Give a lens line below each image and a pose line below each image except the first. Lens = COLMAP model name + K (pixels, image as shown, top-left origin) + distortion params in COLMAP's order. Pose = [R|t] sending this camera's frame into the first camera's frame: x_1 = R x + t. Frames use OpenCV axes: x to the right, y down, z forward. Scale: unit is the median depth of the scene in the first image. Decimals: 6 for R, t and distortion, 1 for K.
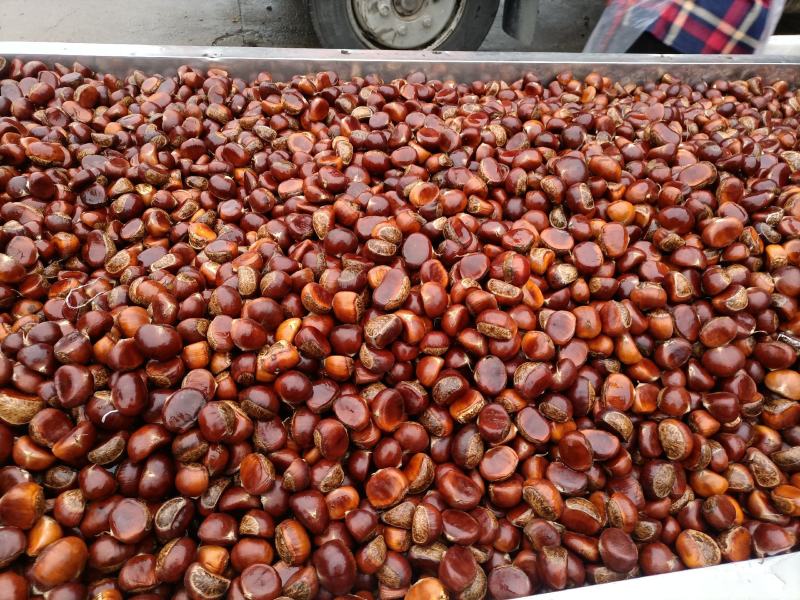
lens RADIAL K [[603.5, 0, 400.0], [0, 603.5, 300.0], [0, 0, 1]] dist [0.020154, -0.001456]
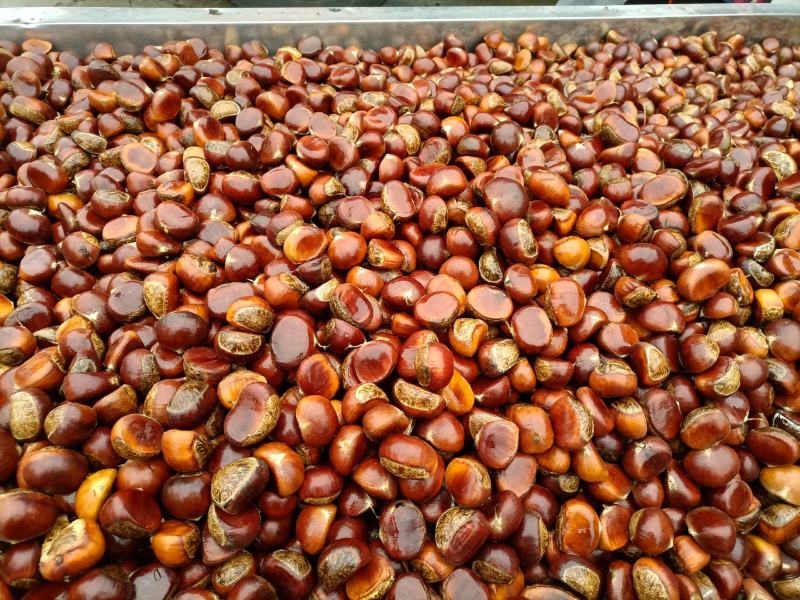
lens RADIAL K [[603.5, 0, 400.0], [0, 603.5, 300.0], [0, 0, 1]] dist [0.020154, -0.001456]
pose [[0.993961, -0.058727, 0.092702, 0.081083], [0.049406, 0.993778, 0.099824, -0.173330], [-0.097987, -0.094641, 0.990677, 0.276064]]
